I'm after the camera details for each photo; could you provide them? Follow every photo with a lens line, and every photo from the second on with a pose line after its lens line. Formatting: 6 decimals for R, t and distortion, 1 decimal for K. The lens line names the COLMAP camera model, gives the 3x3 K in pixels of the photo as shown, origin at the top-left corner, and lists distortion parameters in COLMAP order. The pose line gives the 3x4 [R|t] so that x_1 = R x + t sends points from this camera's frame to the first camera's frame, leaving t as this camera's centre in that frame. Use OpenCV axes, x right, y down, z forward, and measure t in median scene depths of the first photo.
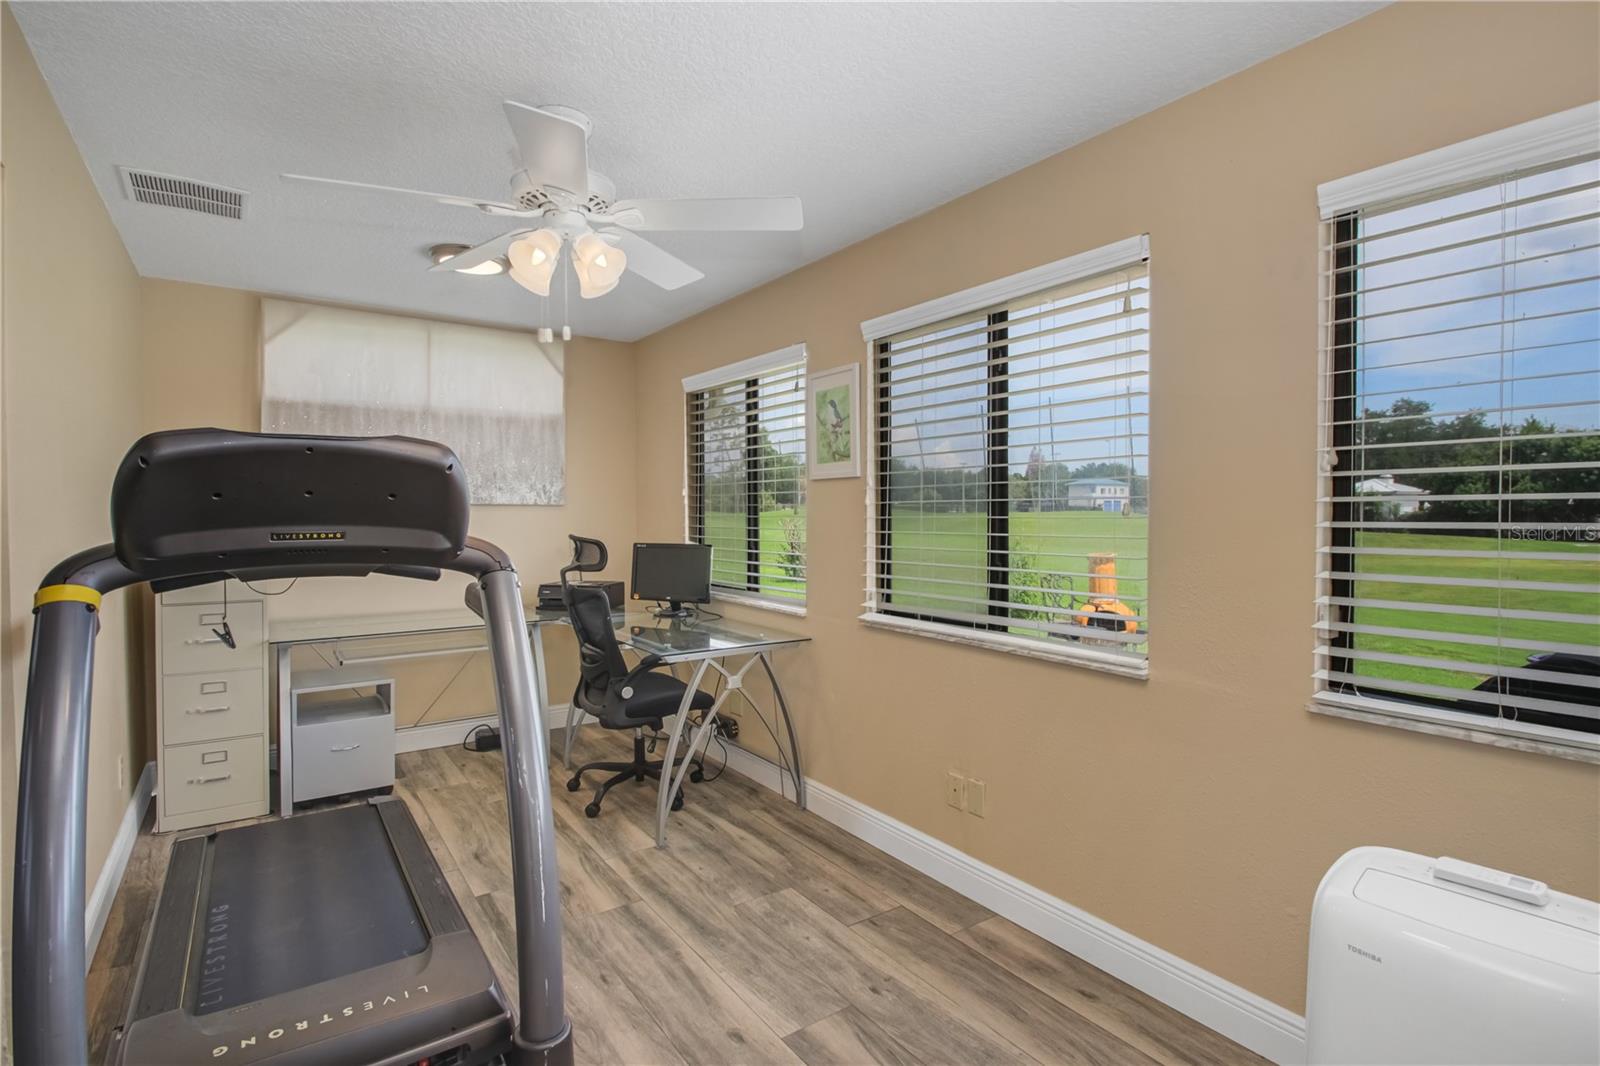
lens RADIAL K [[760.9, 0, 795.8], [0, 760.9, 527.8], [0, 0, 1]] dist [0.005408, -0.011773]
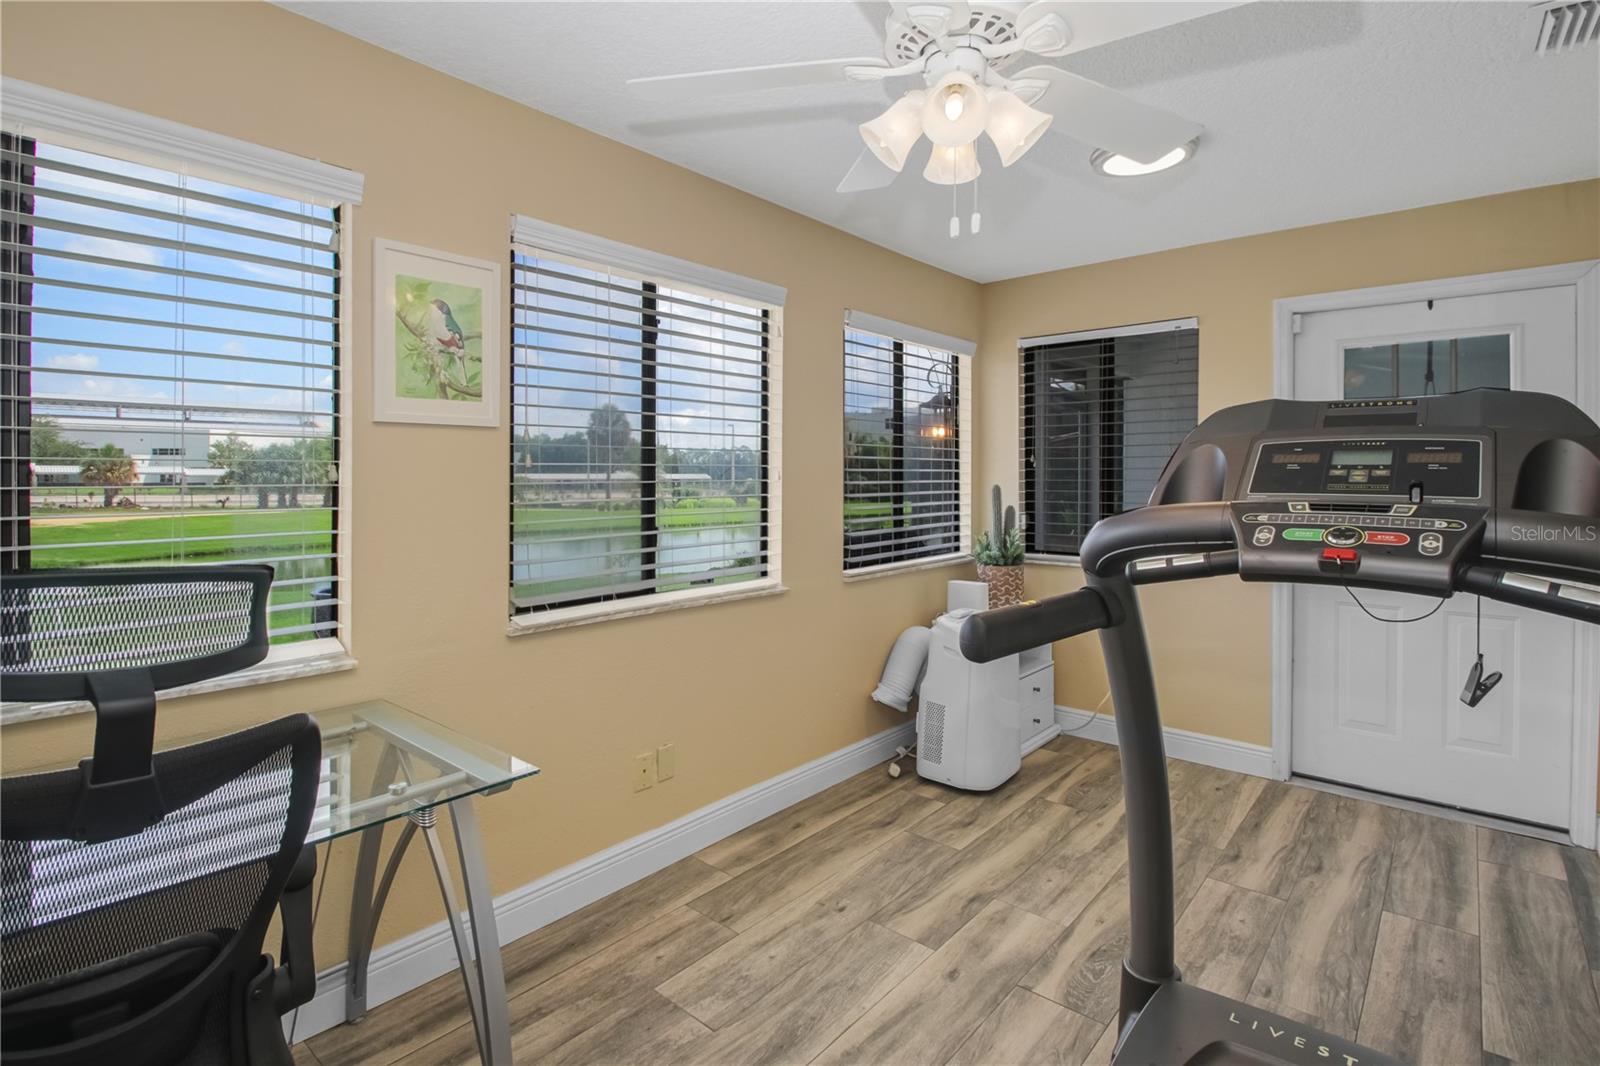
lens RADIAL K [[760.9, 0, 781.9], [0, 760.9, 472.1], [0, 0, 1]] dist [0.005408, -0.011773]
pose [[-0.219015, 0.004533, 0.975711, -0.796051], [0.024542, 0.999698, 0.000864, -0.024046], [-0.975413, 0.024135, -0.219060, 1.089914]]
